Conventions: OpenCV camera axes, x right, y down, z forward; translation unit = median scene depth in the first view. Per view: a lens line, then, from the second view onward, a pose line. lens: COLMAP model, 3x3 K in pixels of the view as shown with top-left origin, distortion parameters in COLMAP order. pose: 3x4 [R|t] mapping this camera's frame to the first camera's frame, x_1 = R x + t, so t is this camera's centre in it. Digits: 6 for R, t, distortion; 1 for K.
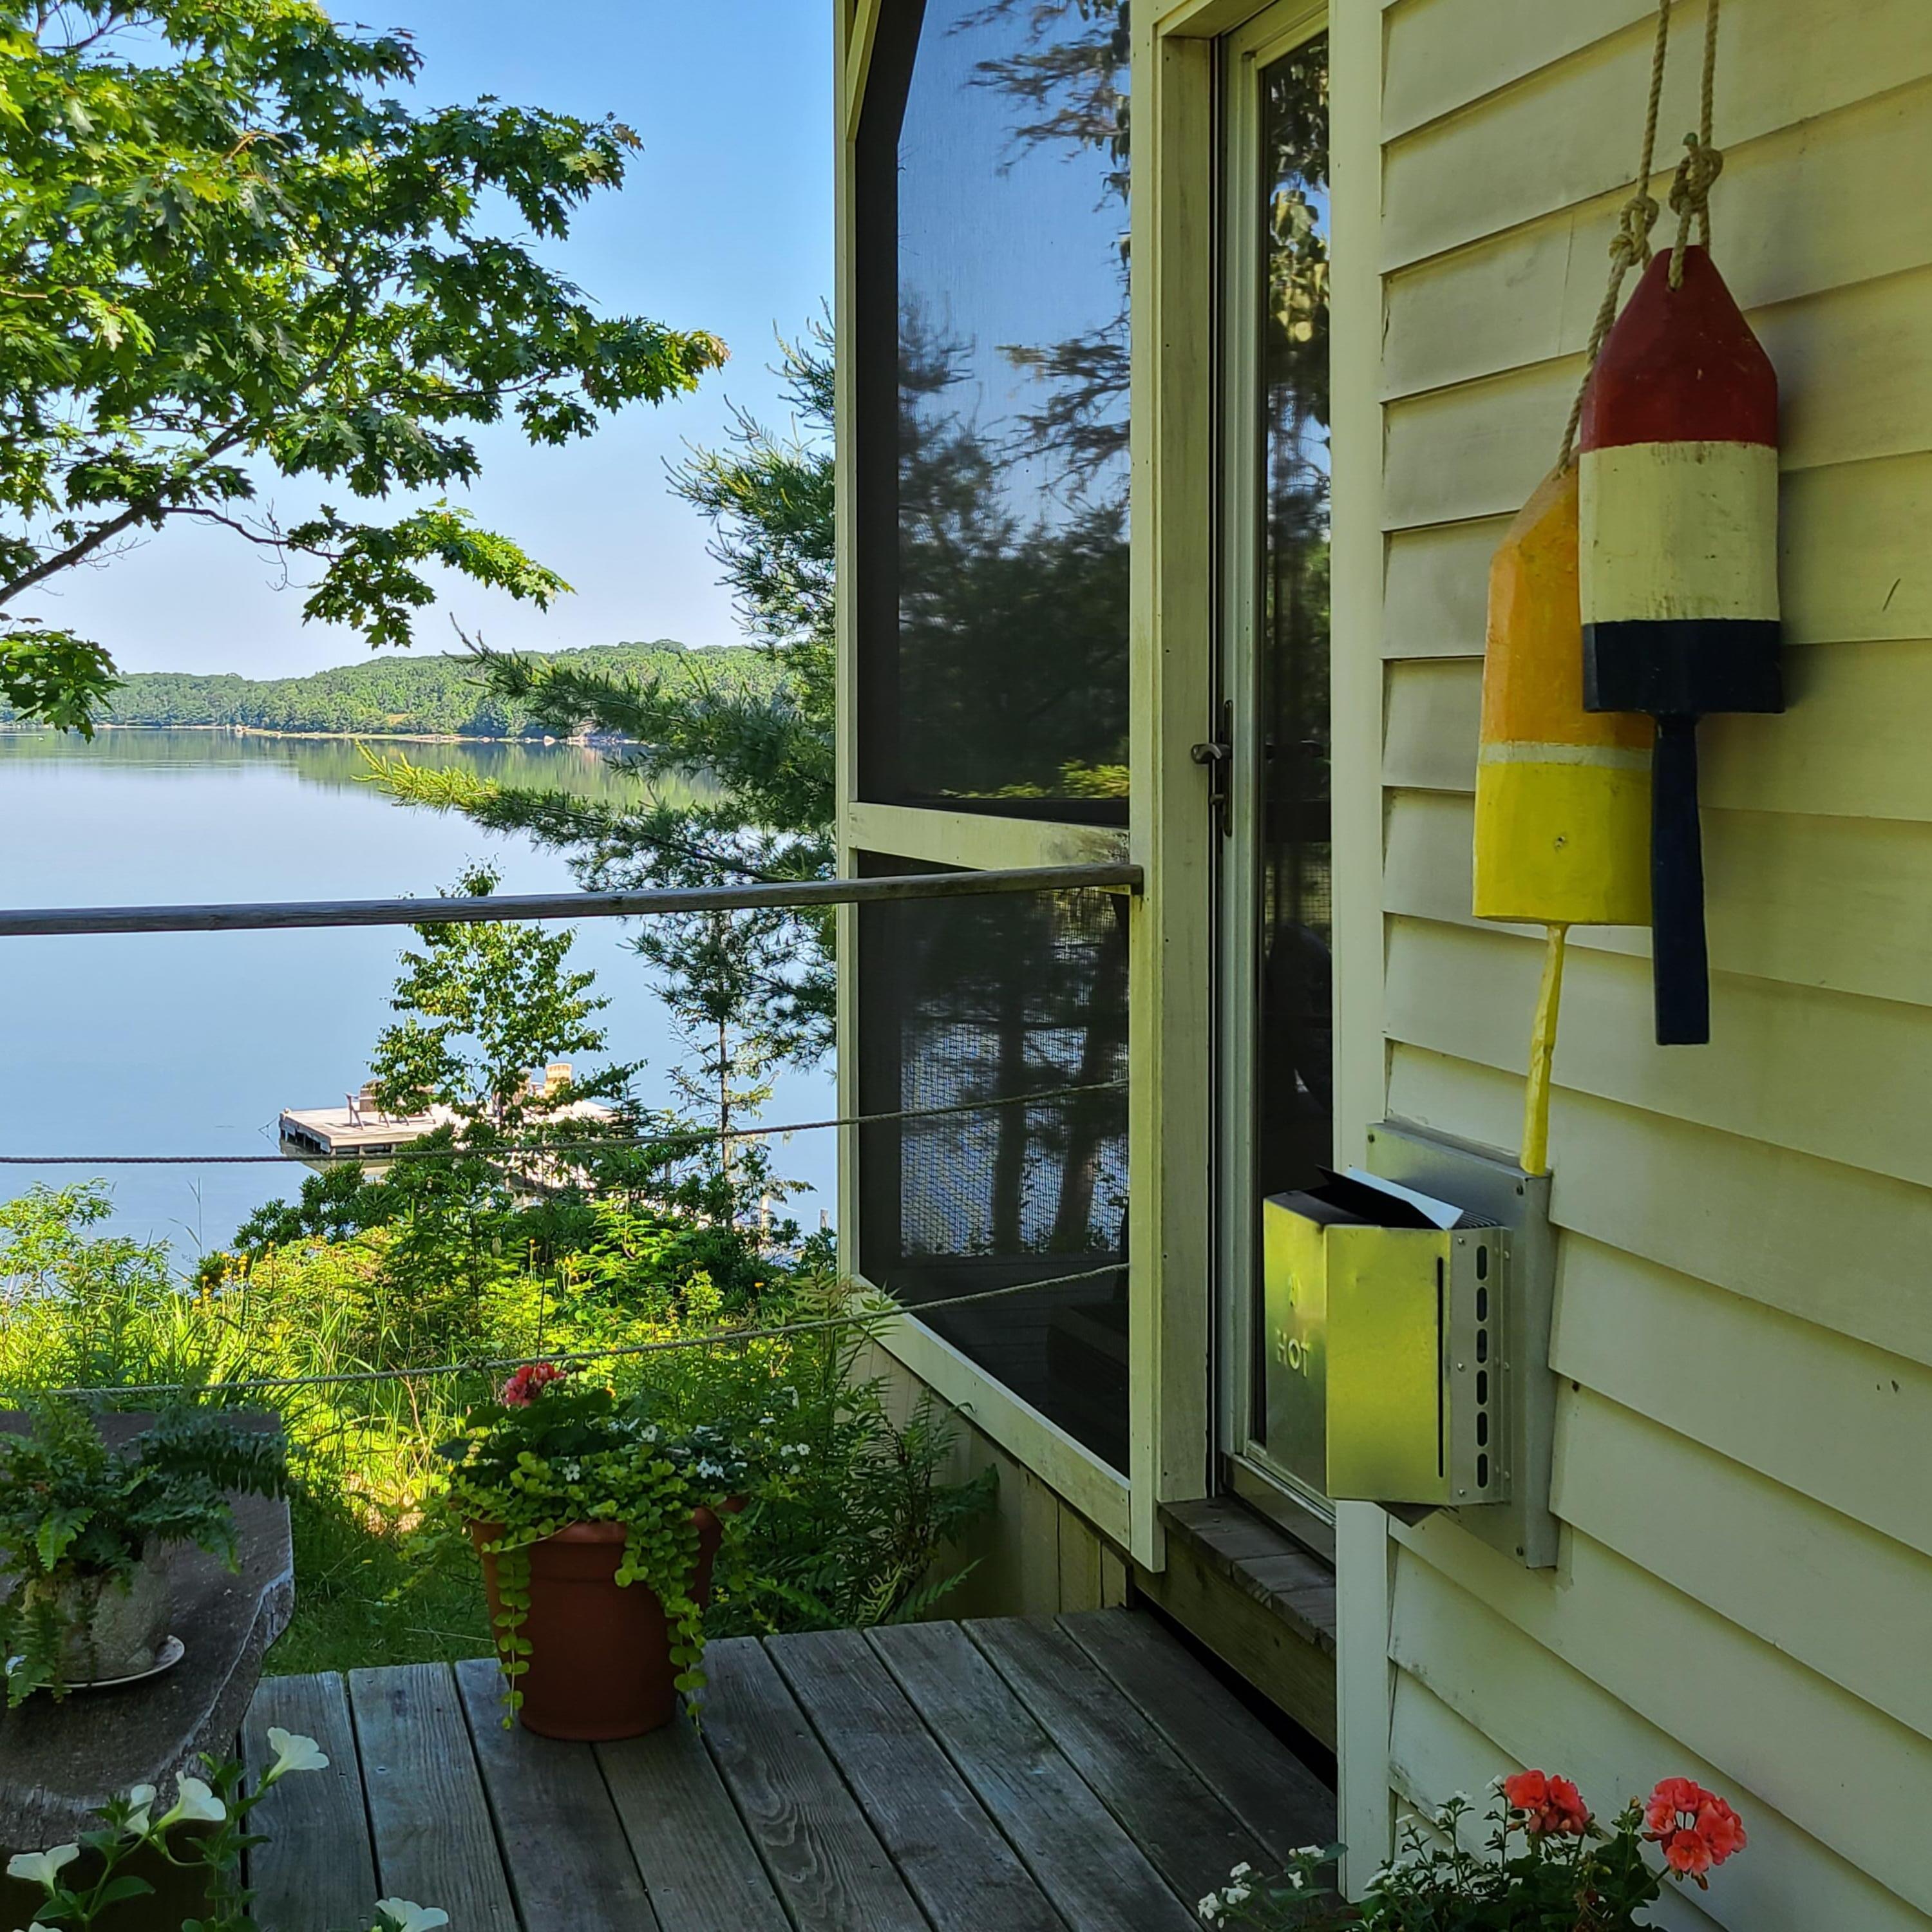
lens RADIAL K [[3035.7, 0, 879.5], [0, 3035.7, 936.5], [0, 0, 1]] dist [-0.017964, 0.230209]
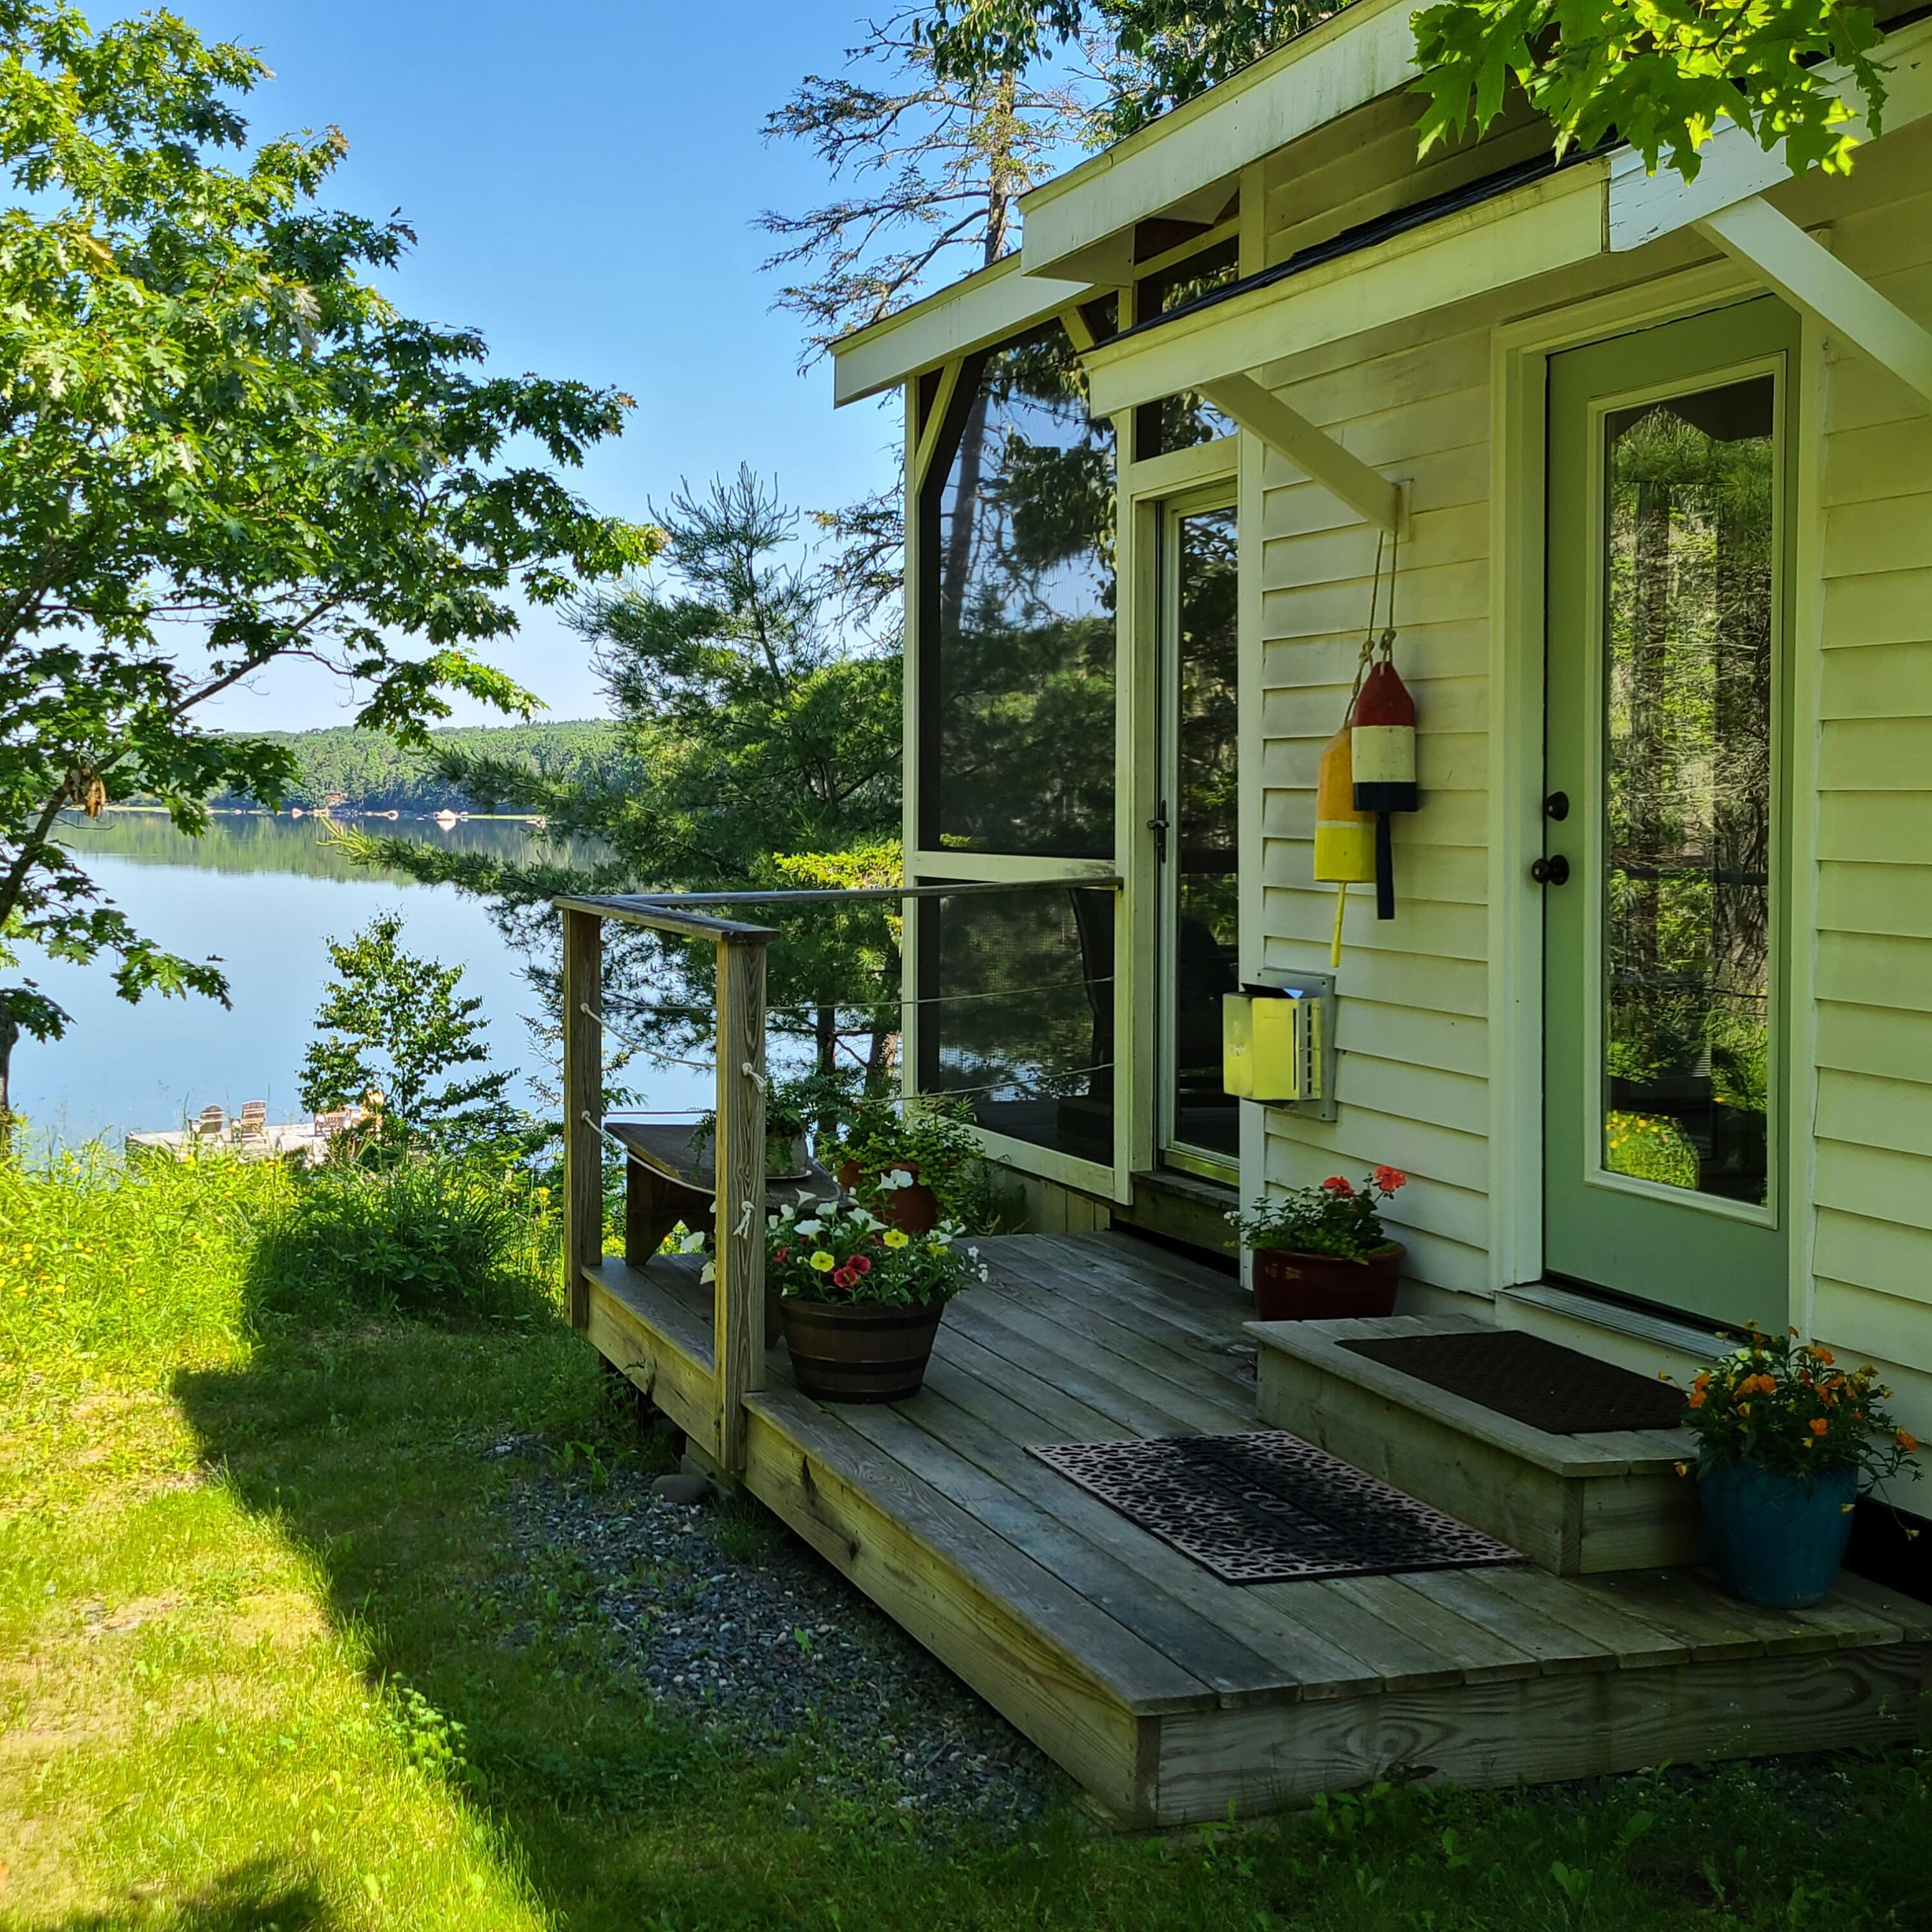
lens RADIAL K [[2758.1, 0, 850.8], [0, 2758.1, 962.7], [0, 0, 1]] dist [0.049245, 0.111560]
pose [[0.995532, -0.004691, 0.094312, -0.062772], [0.005657, 0.999934, -0.009983, 0.012132], [-0.094259, 0.010472, 0.995493, -0.202027]]
